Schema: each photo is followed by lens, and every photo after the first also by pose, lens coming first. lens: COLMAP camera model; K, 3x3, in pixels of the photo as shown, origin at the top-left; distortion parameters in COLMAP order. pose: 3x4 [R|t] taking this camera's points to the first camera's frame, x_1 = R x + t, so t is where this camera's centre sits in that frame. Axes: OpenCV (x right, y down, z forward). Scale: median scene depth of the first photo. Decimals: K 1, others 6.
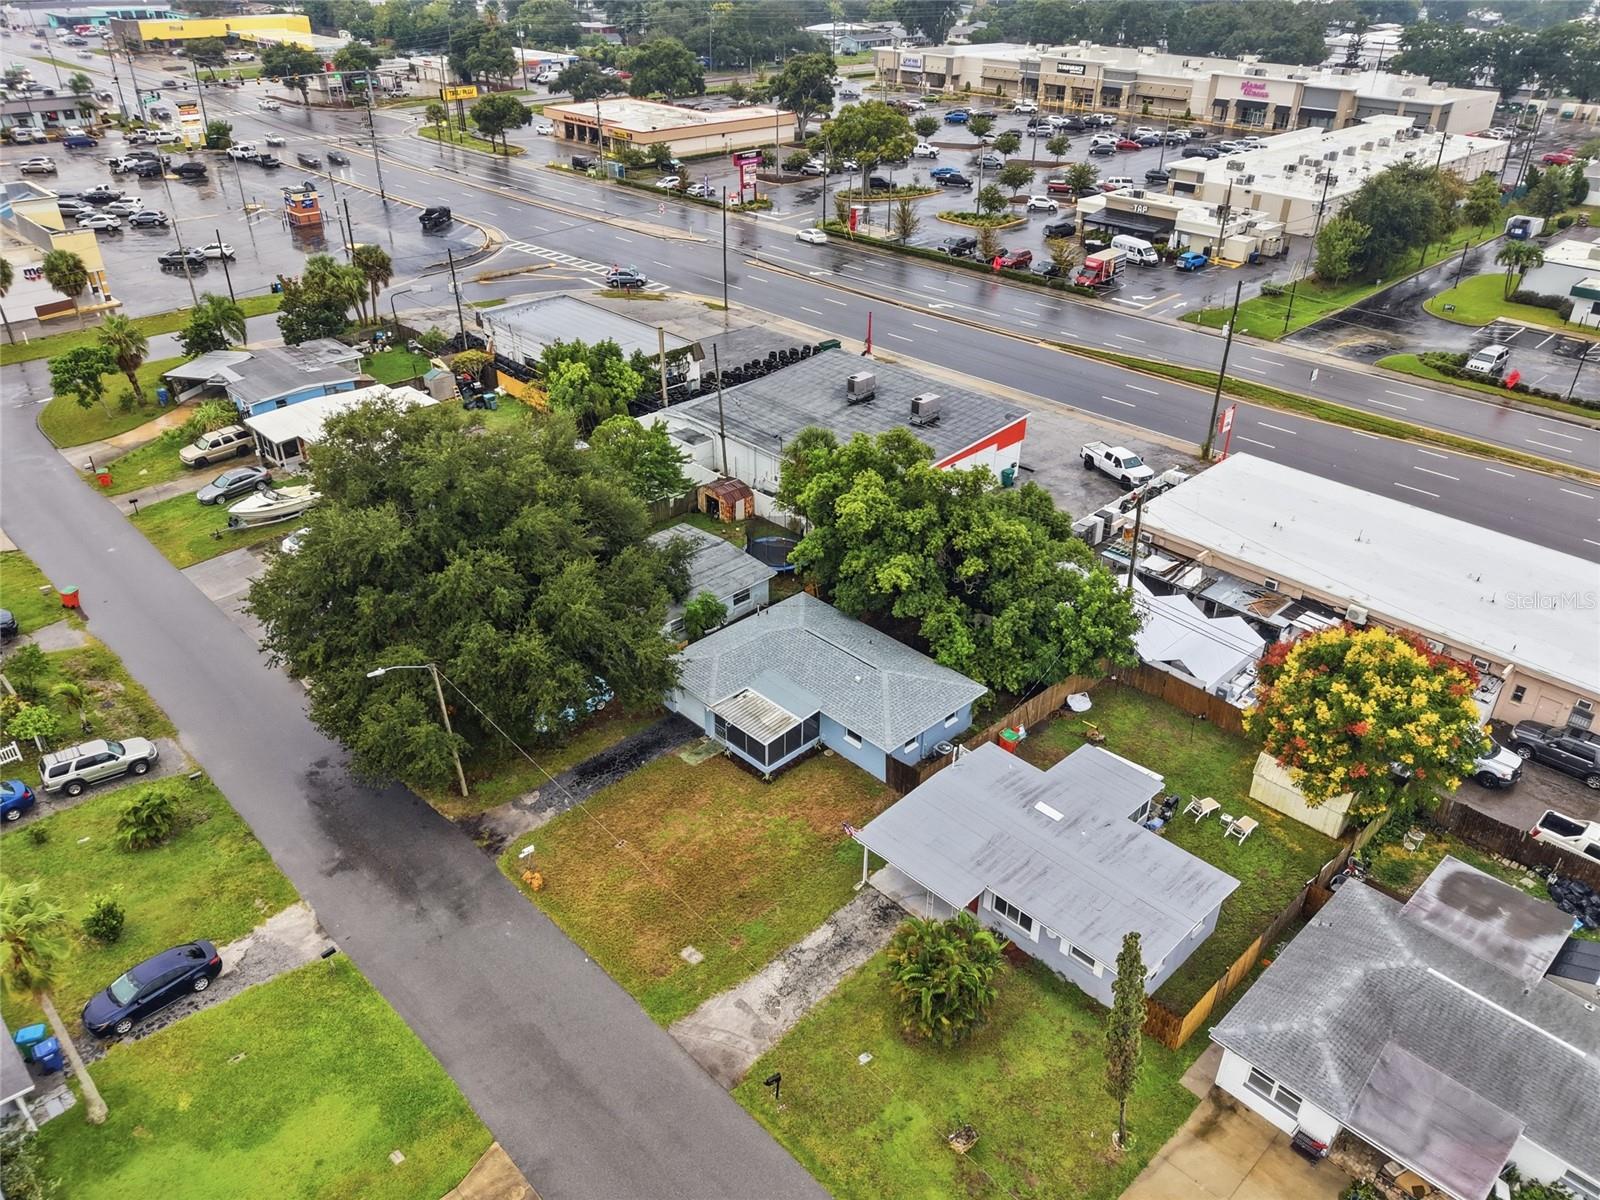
lens RADIAL K [[1115.3, 0, 804.3], [0, 1115.3, 611.6], [0, 0, 1]] dist [0.014196, -0.005005]
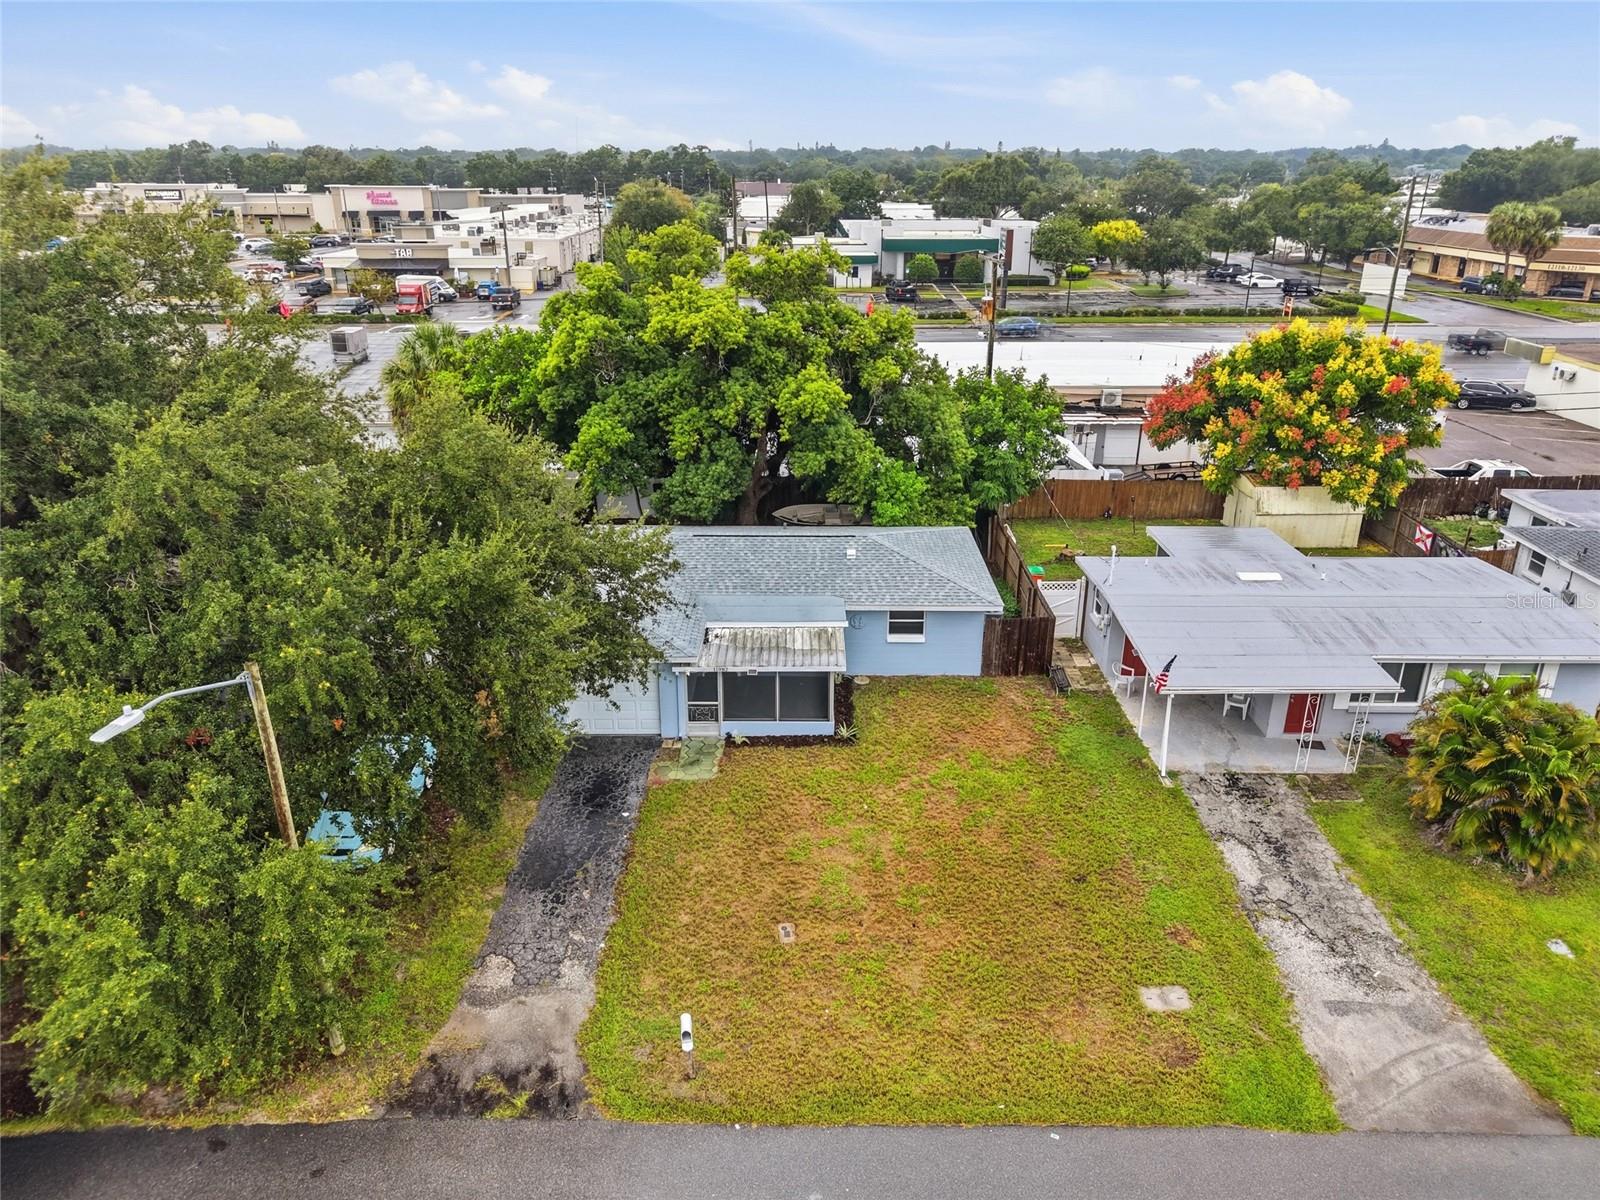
lens RADIAL K [[1115.3, 0, 806.1], [0, 1115.3, 597.7], [0, 0, 1]] dist [0.014196, -0.005005]
pose [[0.711407, -0.276532, 0.646089, -0.144710], [0.371840, 0.928218, -0.012146, 0.032125], [-0.596352, 0.248882, 0.763166, 0.216930]]
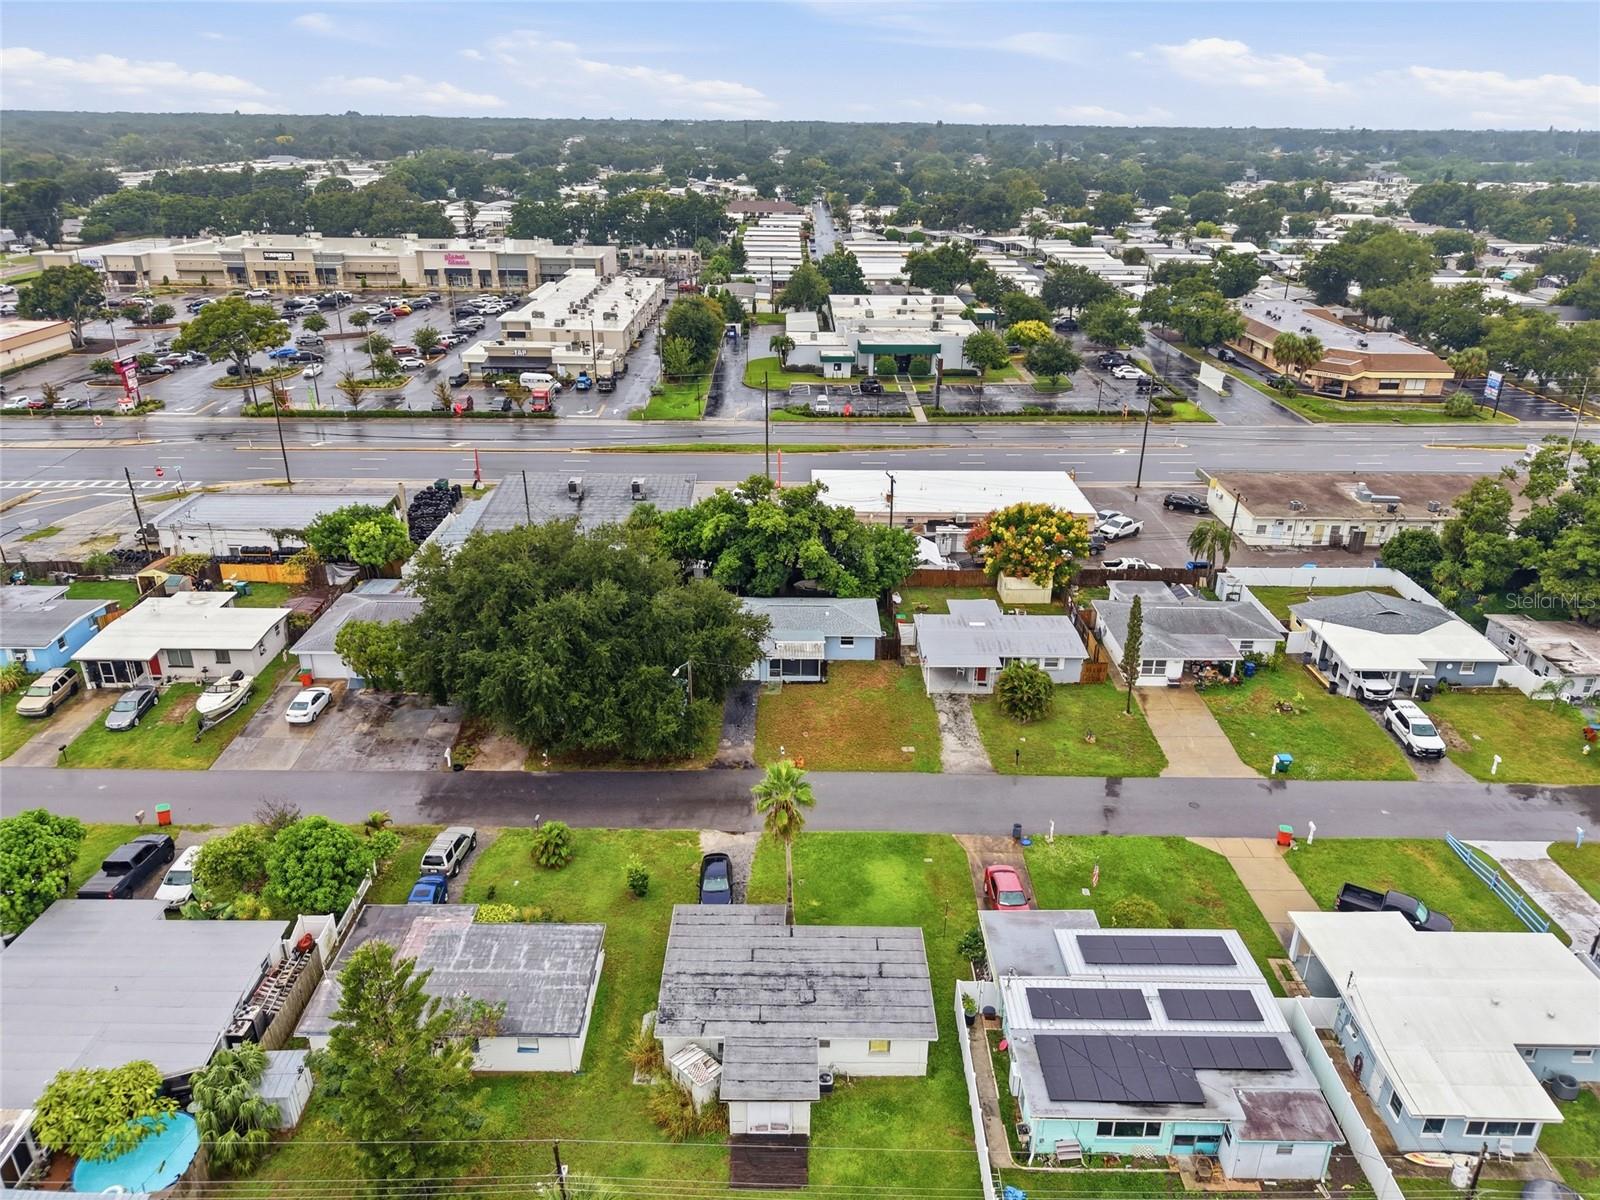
lens RADIAL K [[1072.5, 0, 794.4], [0, 1072.5, 591.4], [0, 0, 1]] dist [0.005724, -0.003590]
pose [[0.715018, -0.284481, 0.638607, -0.381374], [0.367060, 0.930191, 0.003393, 0.003172], [-0.594992, 0.231981, 0.769525, -0.071673]]
